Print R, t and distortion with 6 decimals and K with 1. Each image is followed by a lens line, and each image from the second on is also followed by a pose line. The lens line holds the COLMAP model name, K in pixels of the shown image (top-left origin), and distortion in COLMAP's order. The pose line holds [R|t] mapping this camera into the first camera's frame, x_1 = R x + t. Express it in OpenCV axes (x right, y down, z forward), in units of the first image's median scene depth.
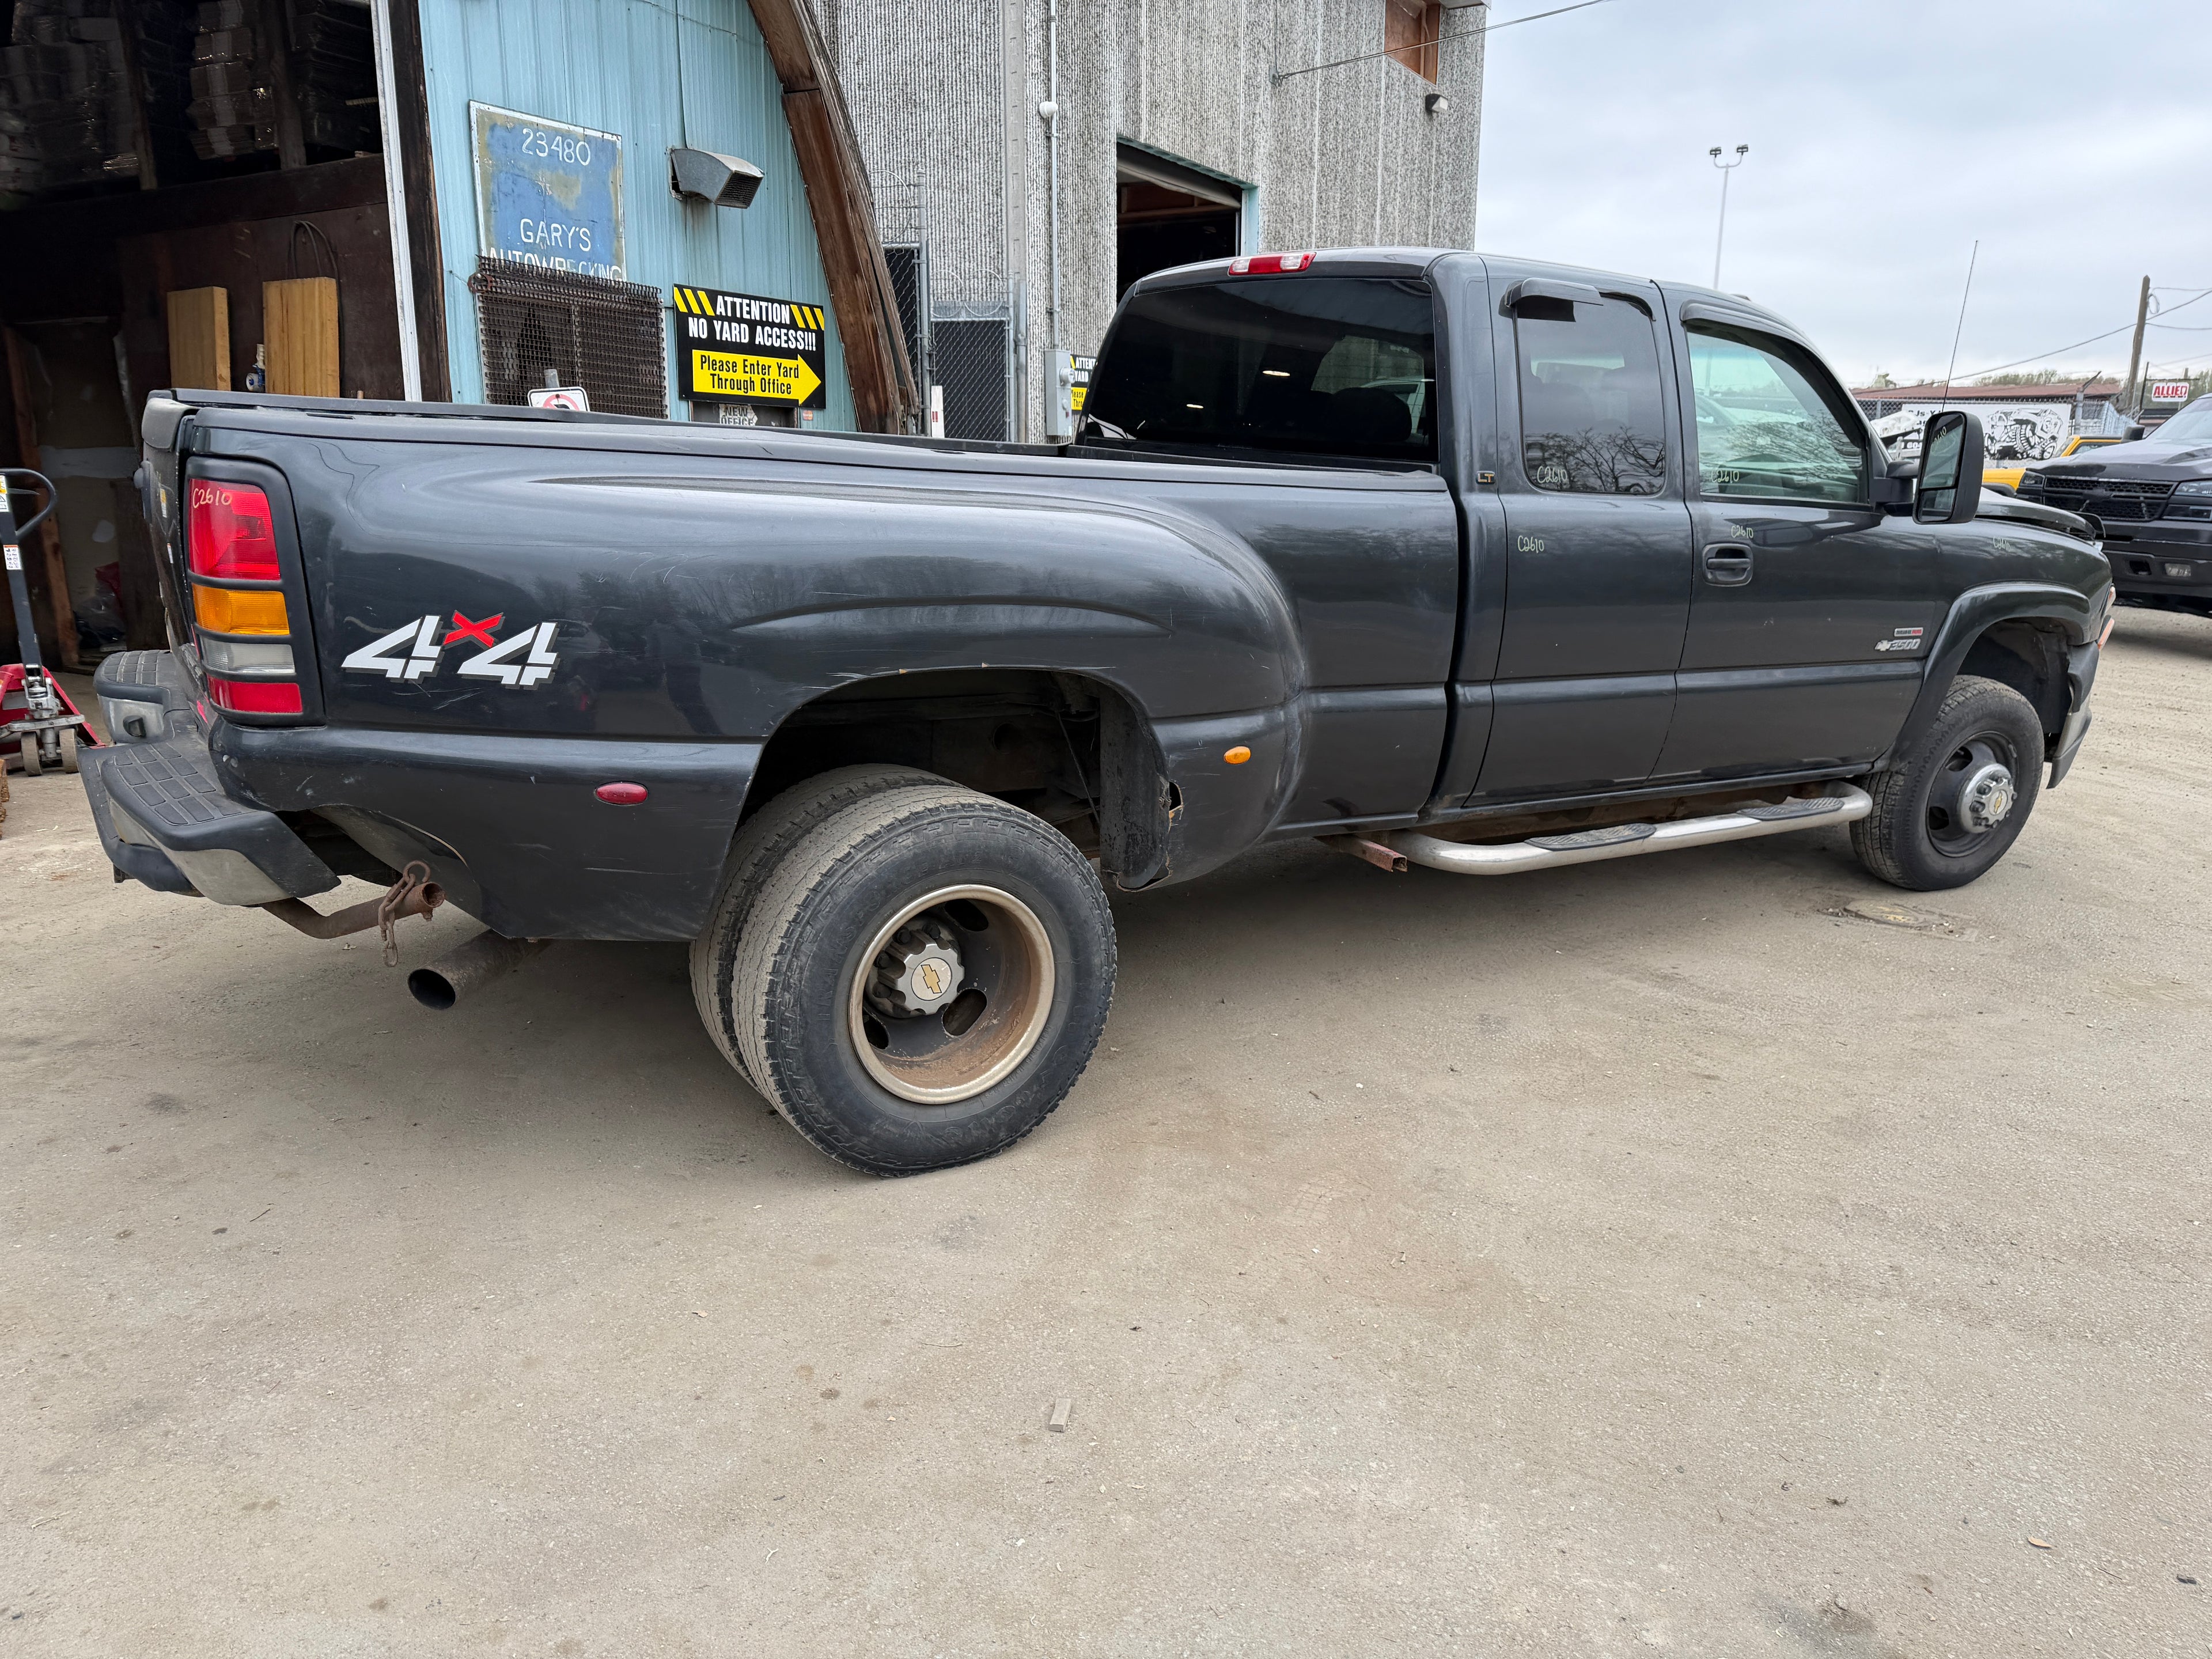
lens RADIAL K [[1556.5, 0, 1116.9], [0, 1556.5, 841.7], [0, 0, 1]] dist [0.028605, -0.032546]
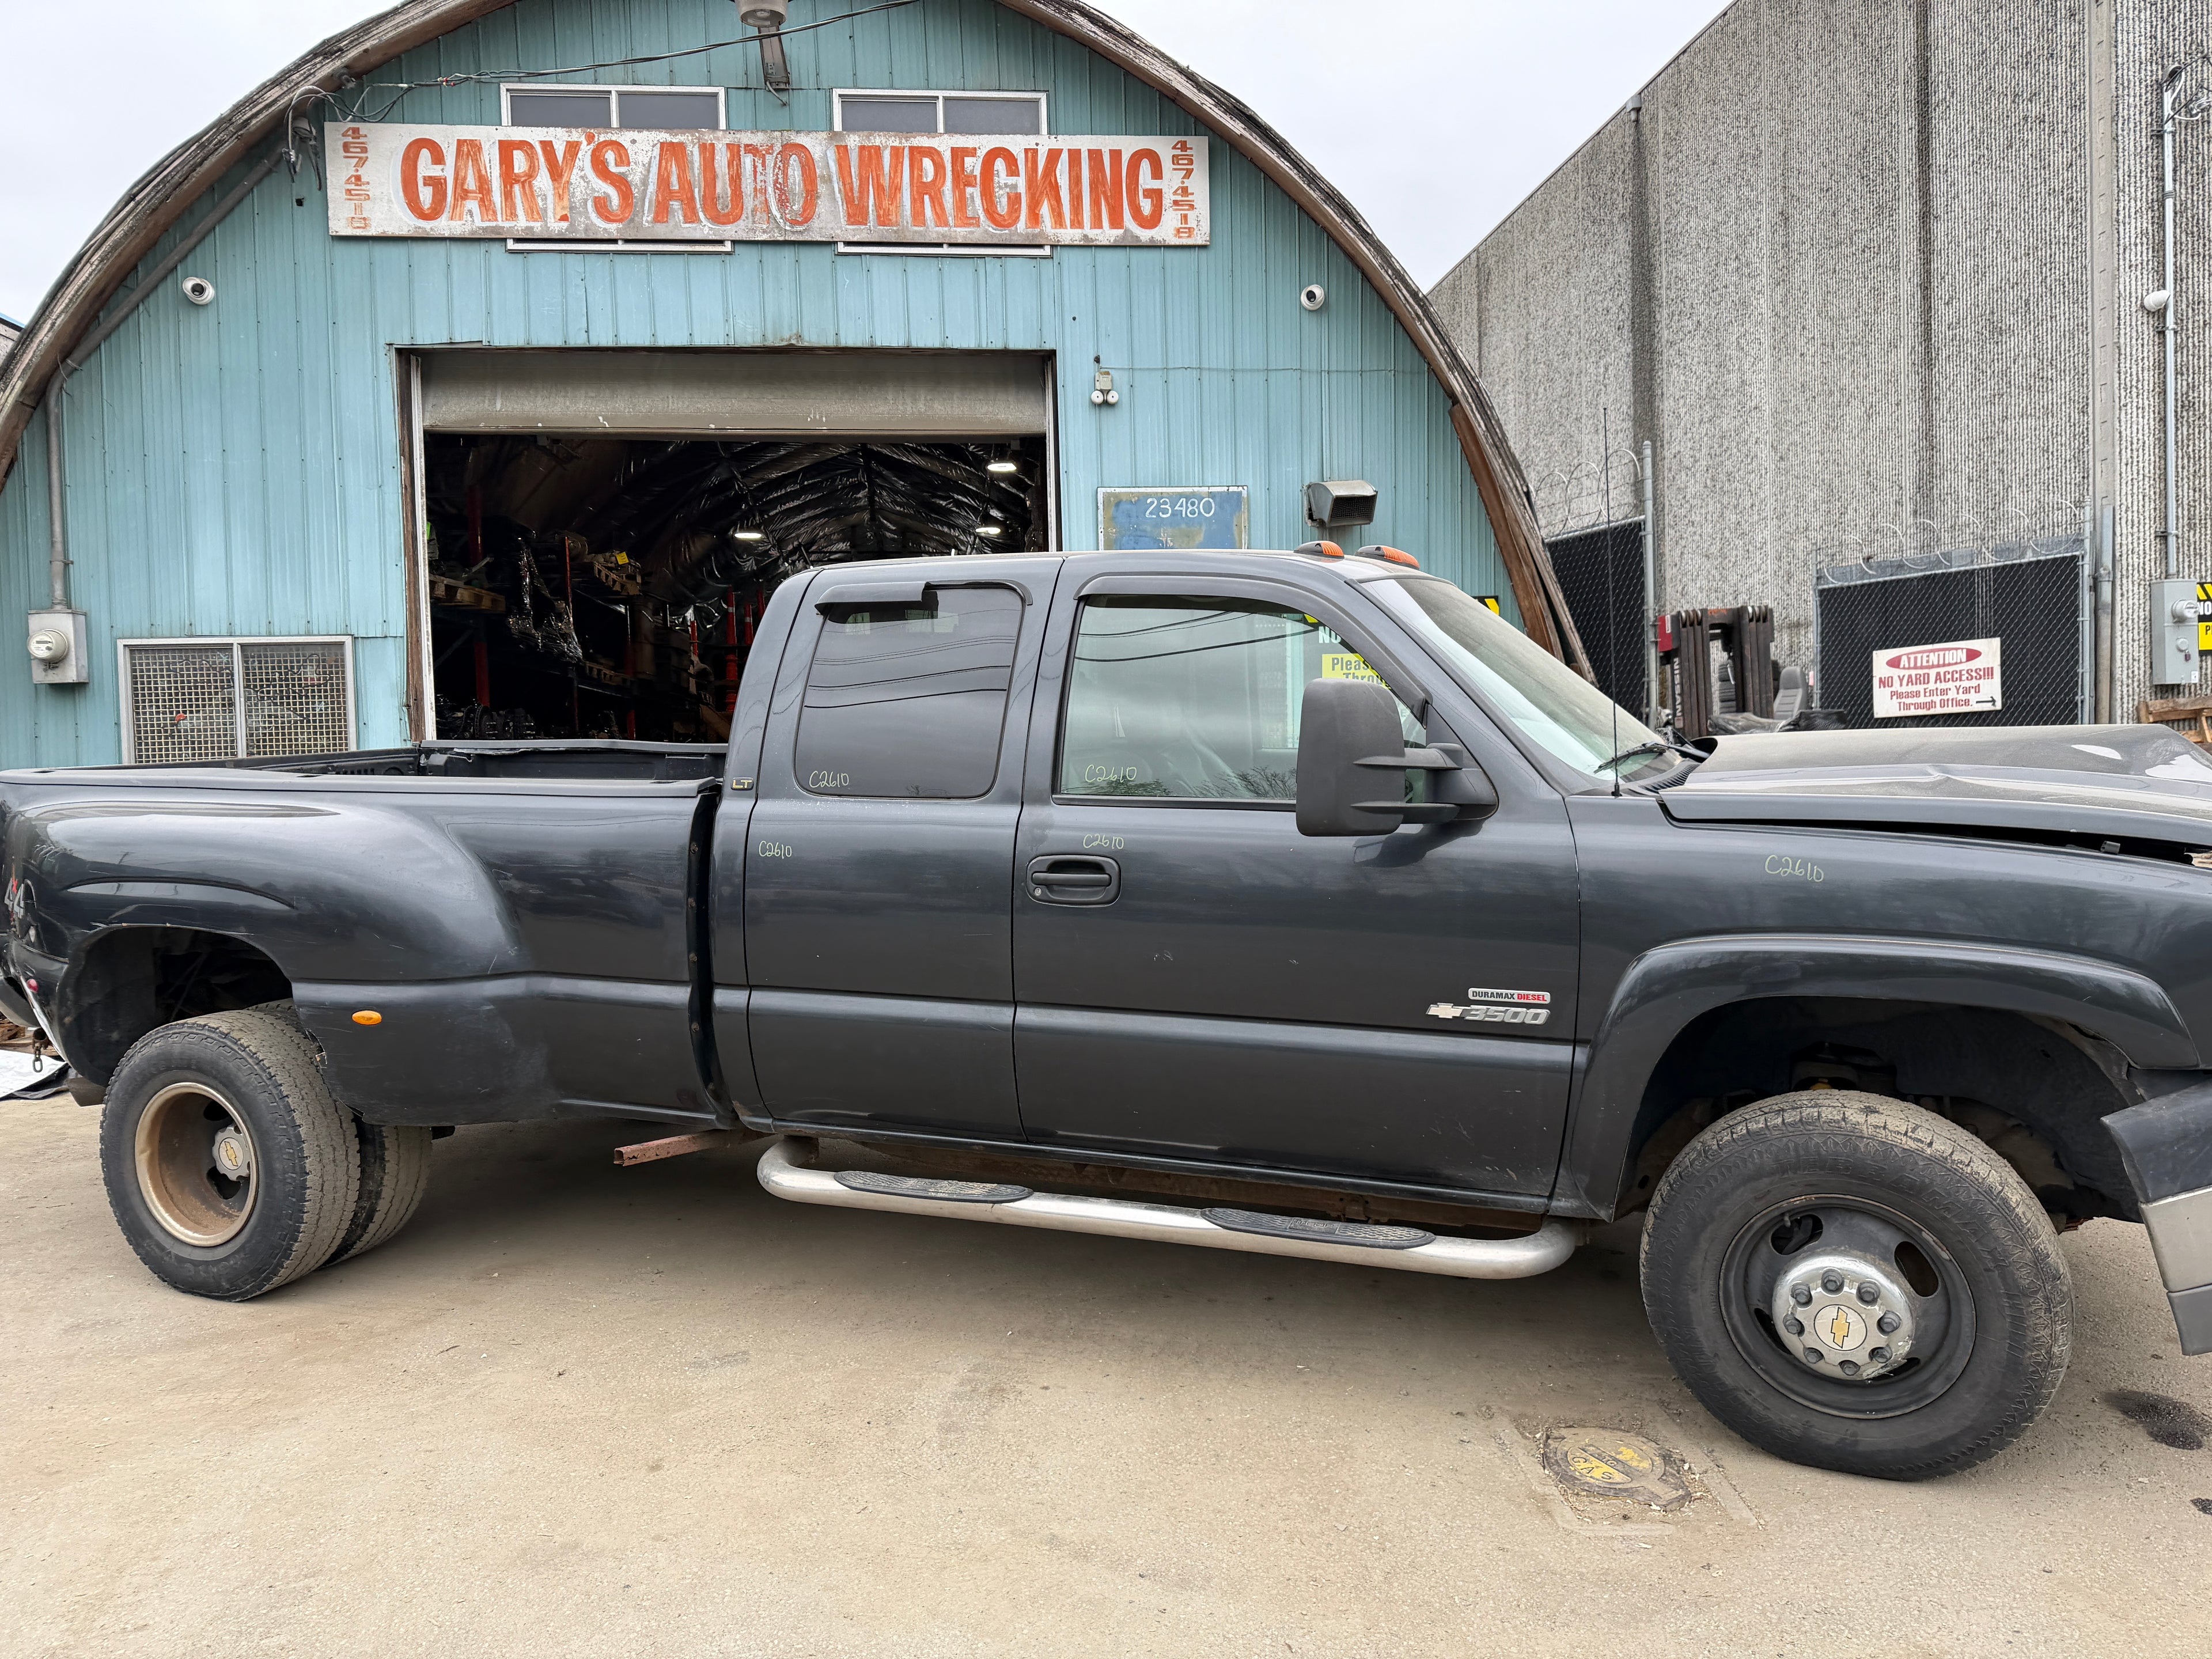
lens RADIAL K [[1564.0, 0, 1114.4], [0, 1564.0, 810.6], [0, 0, 1]] dist [0.024196, -0.032118]
pose [[0.595702, 0.002913, -0.803200, 0.519530], [-0.154358, 0.981769, -0.110921, -0.062635], [0.788234, 0.190056, 0.585291, 0.266010]]
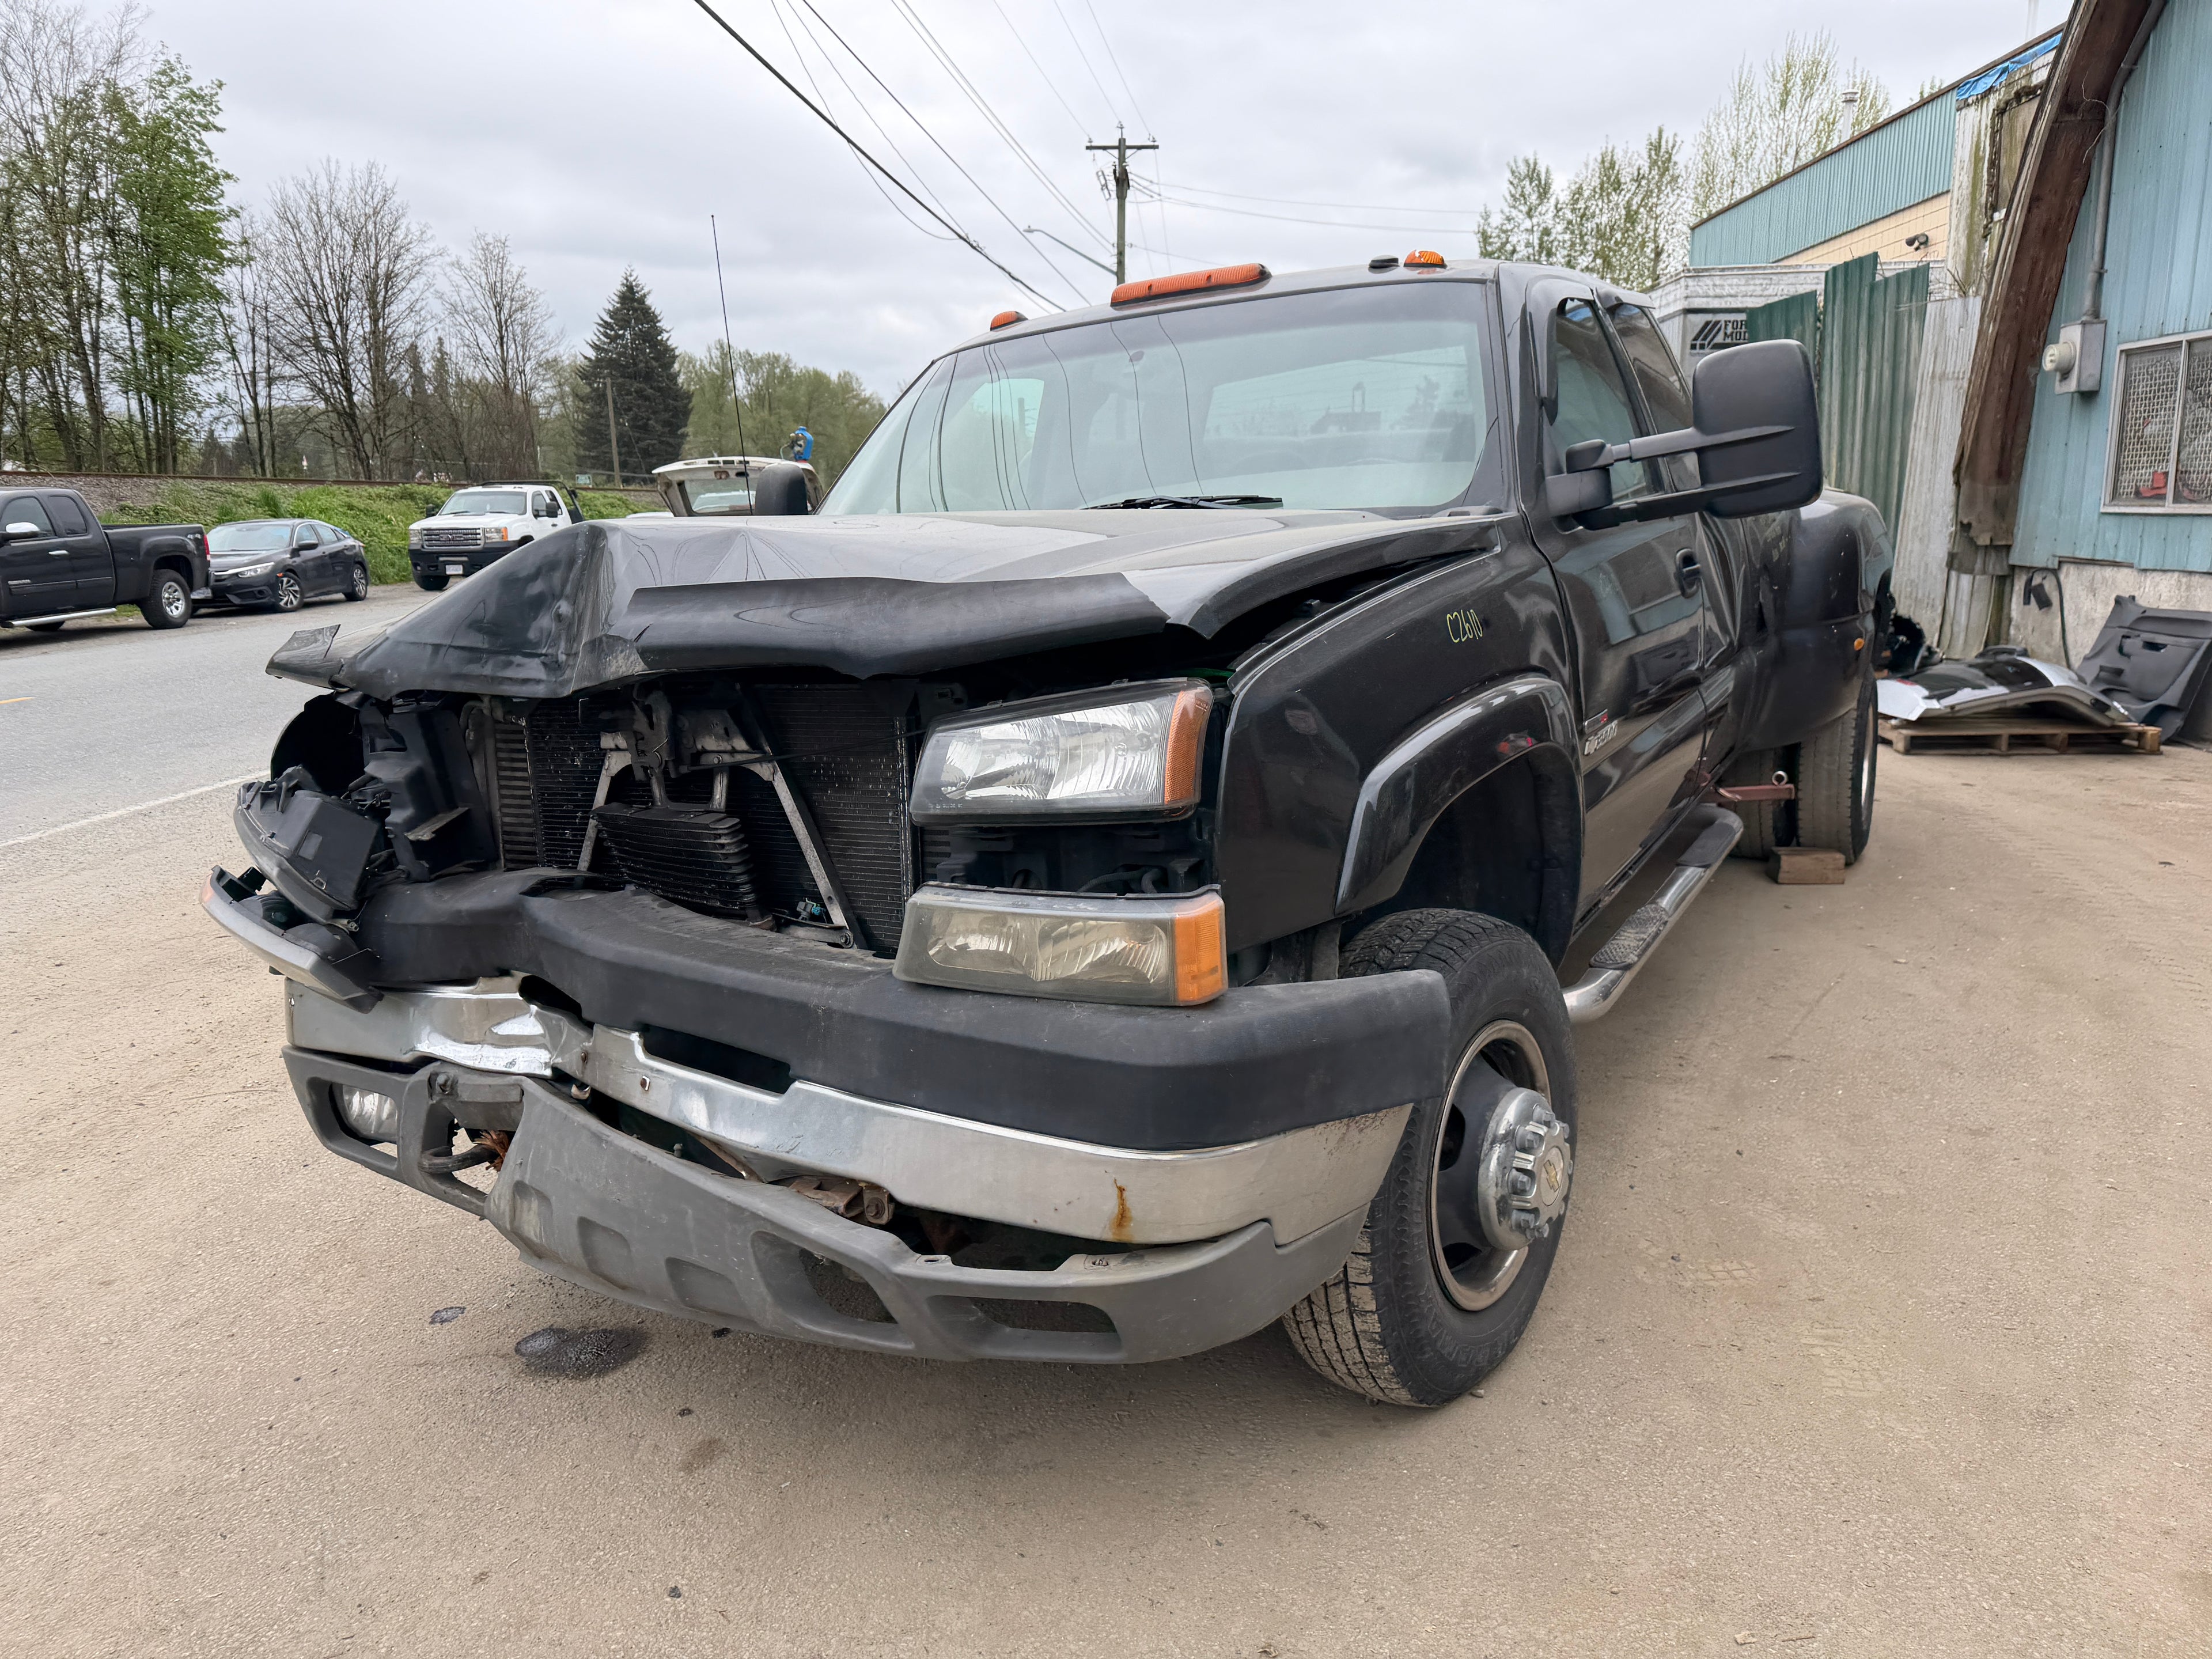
lens RADIAL K [[1569.4, 0, 1136.5], [0, 1569.4, 799.5], [0, 0, 1]] dist [0.052591, -0.045597]
pose [[-0.879465, 0.093747, -0.466639, 0.408116], [-0.100884, 0.921419, 0.375246, -0.234674], [0.465149, 0.377092, -0.800898, 0.974153]]
